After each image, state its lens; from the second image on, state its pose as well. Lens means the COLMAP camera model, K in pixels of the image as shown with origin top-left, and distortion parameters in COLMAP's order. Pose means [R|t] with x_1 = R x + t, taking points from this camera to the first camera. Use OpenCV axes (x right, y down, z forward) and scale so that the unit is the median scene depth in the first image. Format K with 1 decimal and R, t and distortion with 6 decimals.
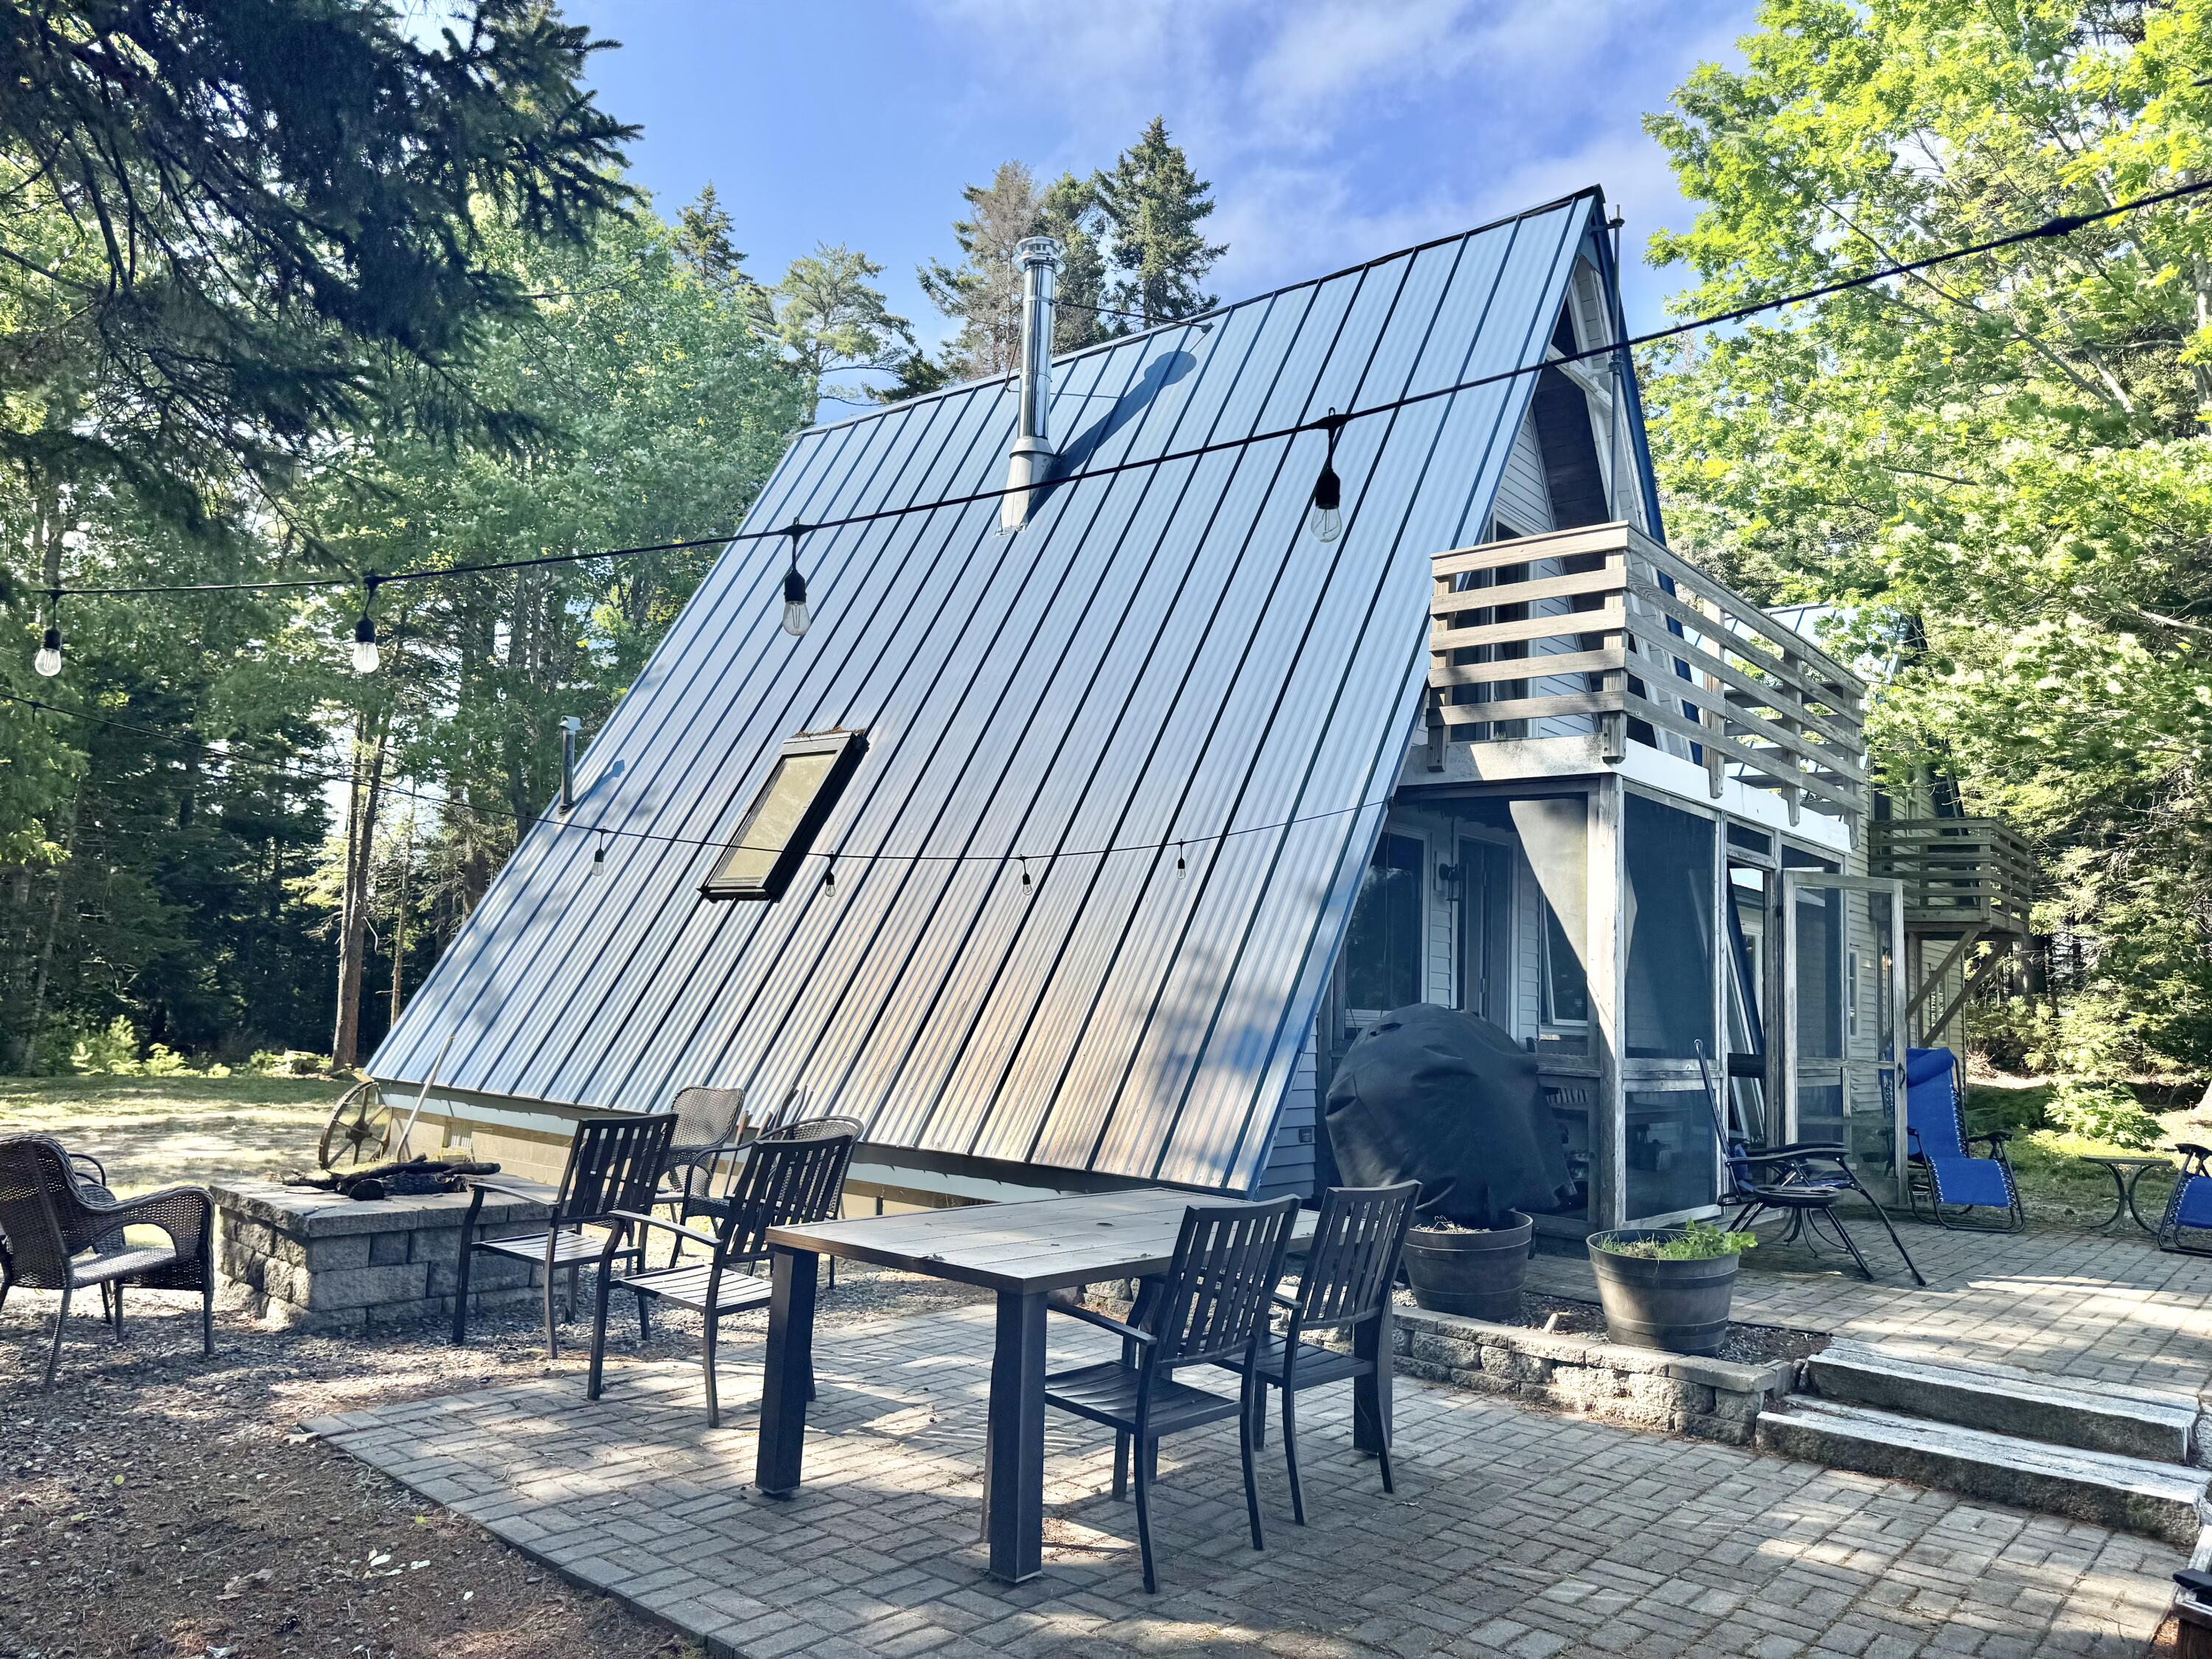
lens RADIAL K [[1567.8, 0, 1127.8], [0, 1567.8, 823.0], [0, 0, 1]] dist [0.072062, -0.084768]
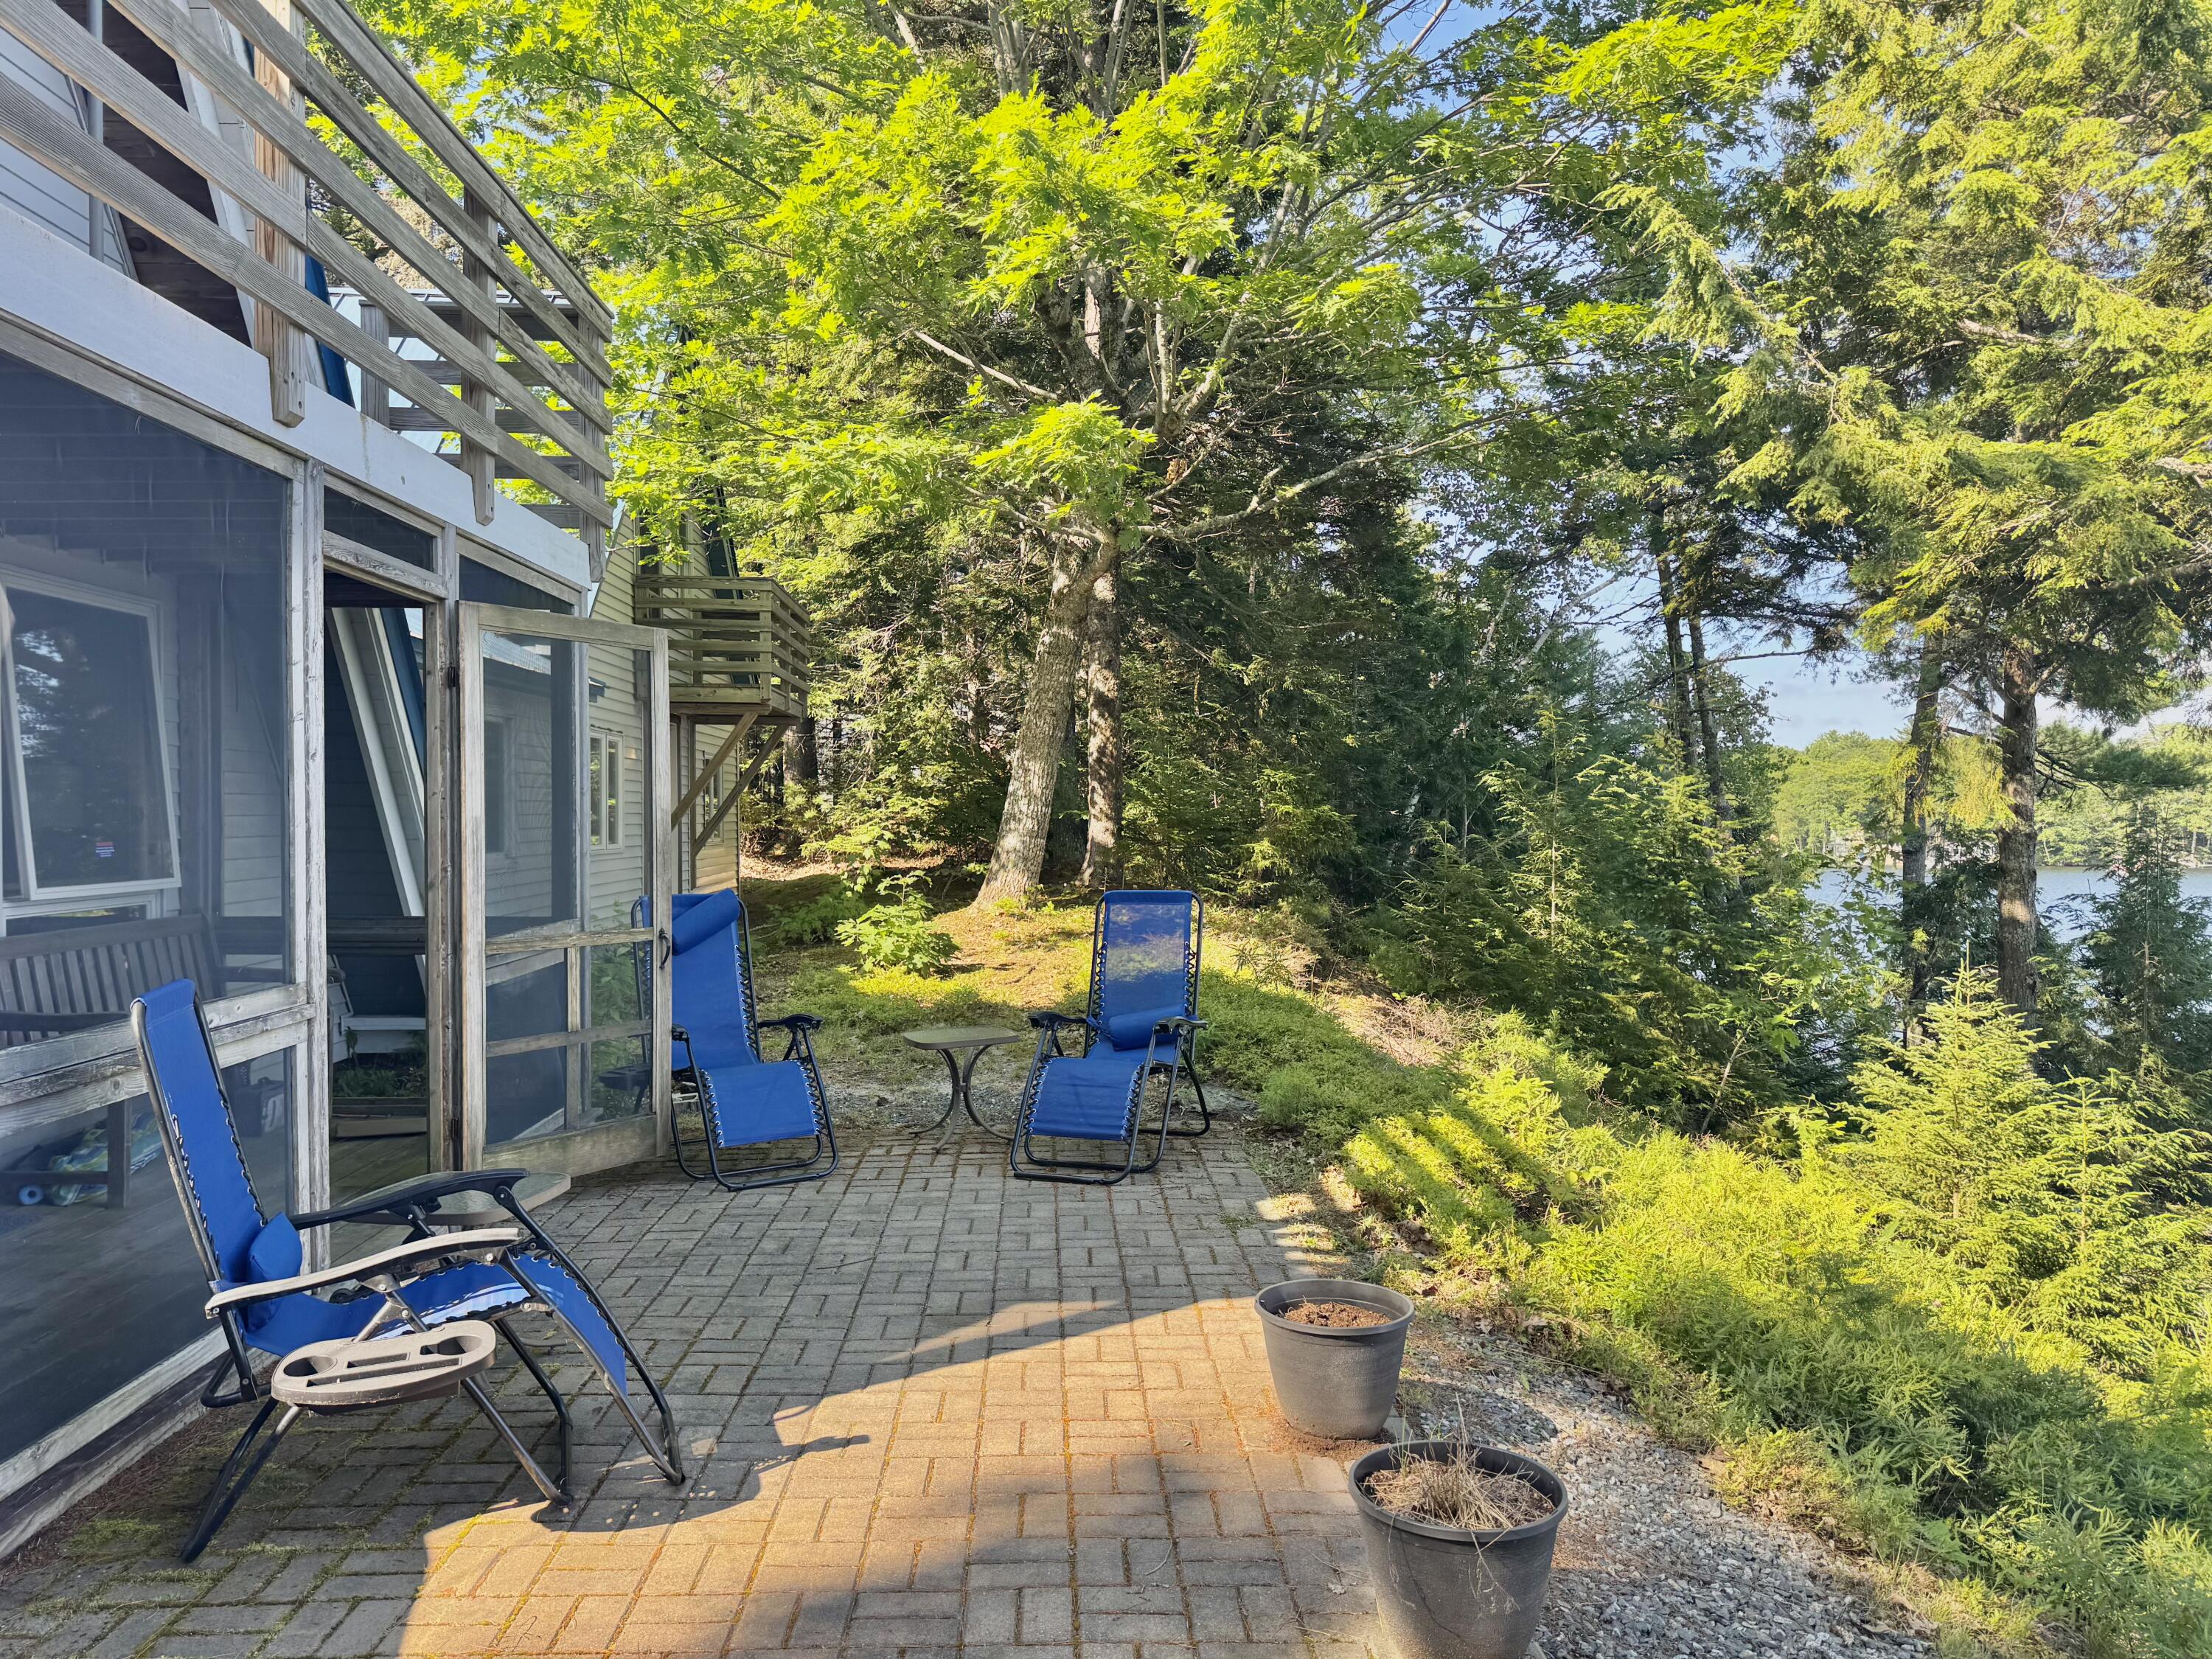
lens RADIAL K [[1567.8, 0, 1127.8], [0, 1567.8, 823.0], [0, 0, 1]] dist [0.072062, -0.084768]
pose [[0.745075, -0.052724, 0.664894, 0.169402], [-0.036991, 0.992070, 0.120119, 0.024678], [-0.665954, -0.114093, 0.737216, 0.338476]]
